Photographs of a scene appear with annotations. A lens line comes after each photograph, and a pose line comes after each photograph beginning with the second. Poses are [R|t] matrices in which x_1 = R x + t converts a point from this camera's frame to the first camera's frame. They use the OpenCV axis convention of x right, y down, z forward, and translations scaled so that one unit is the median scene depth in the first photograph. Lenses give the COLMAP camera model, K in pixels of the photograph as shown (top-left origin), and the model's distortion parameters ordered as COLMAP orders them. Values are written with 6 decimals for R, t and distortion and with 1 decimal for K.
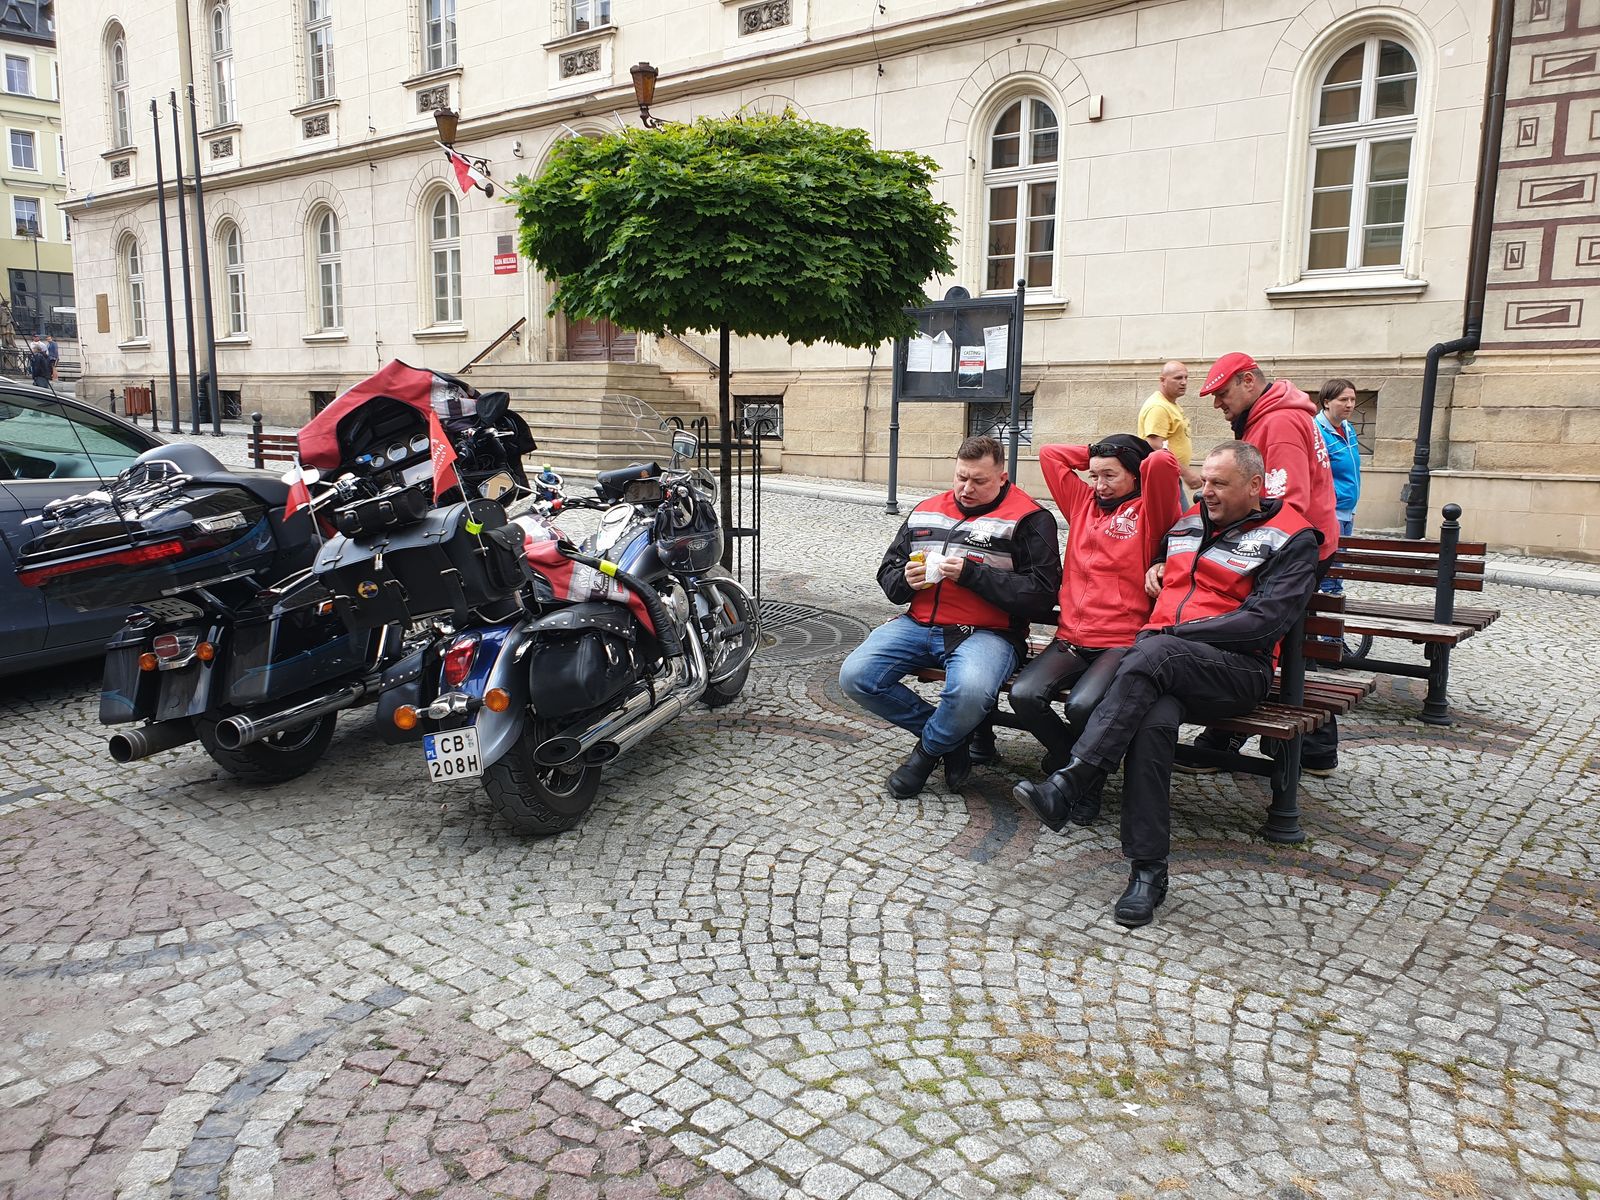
lens RADIAL K [[1215.3, 0, 826.7], [0, 1215.3, 597.1], [0, 0, 1]] dist [0.134846, -0.139560]
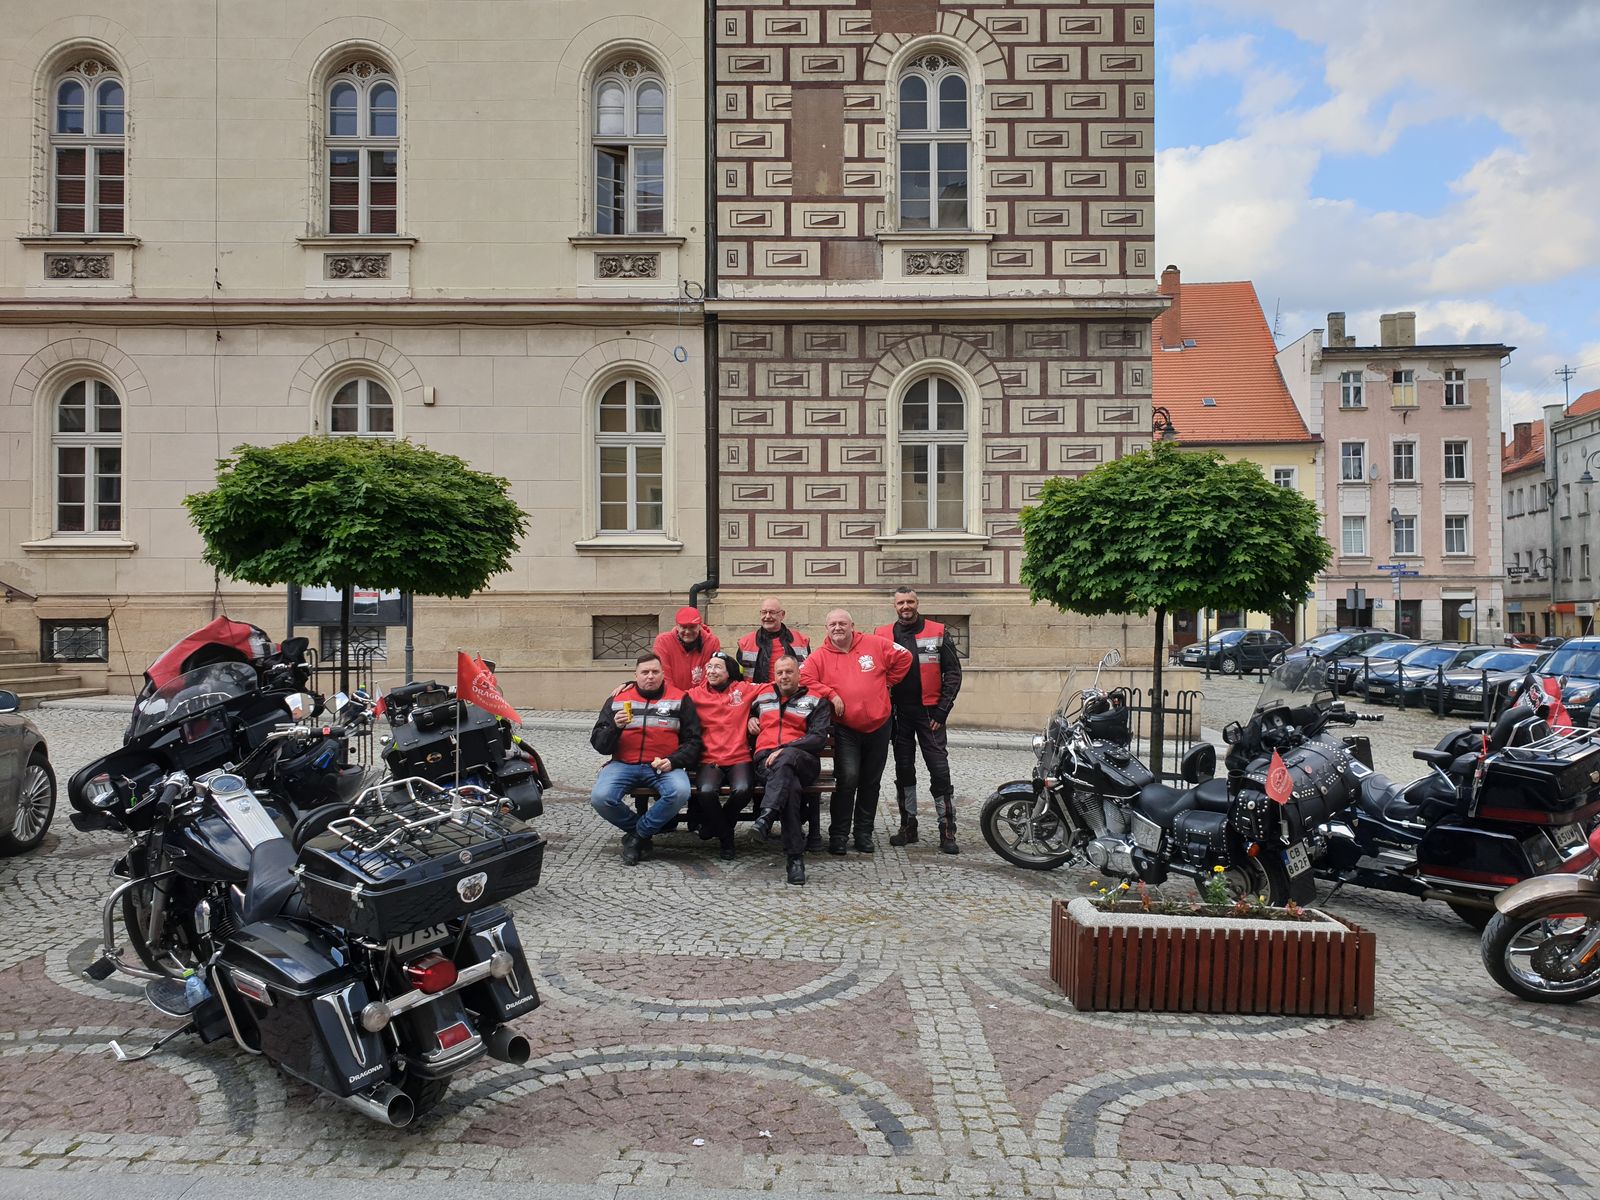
lens RADIAL K [[1193.6, 0, 790.2], [0, 1193.6, 595.9], [0, 0, 1]] dist [0.216503, -0.542079]
pose [[0.797636, -0.003529, 0.603129, -0.296107], [0.105047, 0.985512, -0.133157, 0.014627], [-0.593921, 0.169567, 0.786451, -0.202405]]
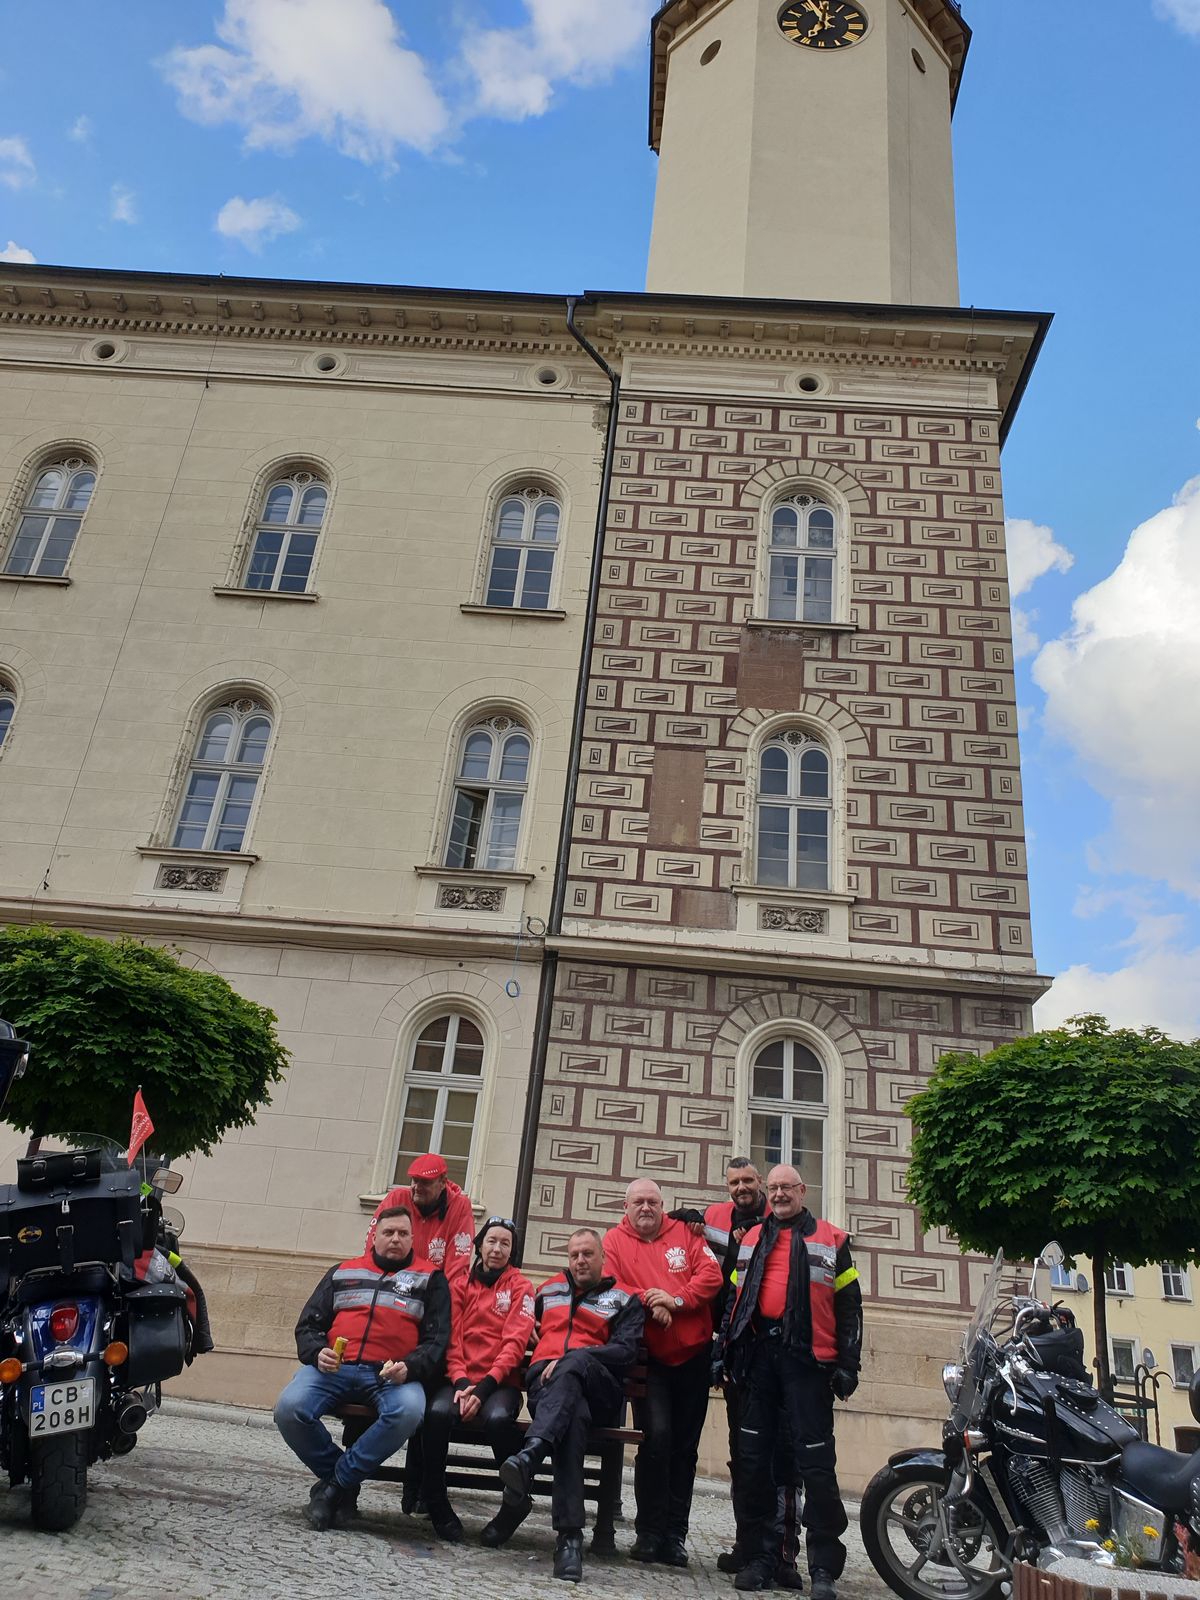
lens RADIAL K [[1215.3, 0, 600.0], [0, 1215.3, 800.0], [0, 0, 1]] dist [0.134846, -0.139560]
pose [[0.799438, 0.321826, 0.507274, -0.196512], [0.009665, 0.837404, -0.546499, 0.086350], [-0.600670, 0.441795, 0.666343, -0.077060]]
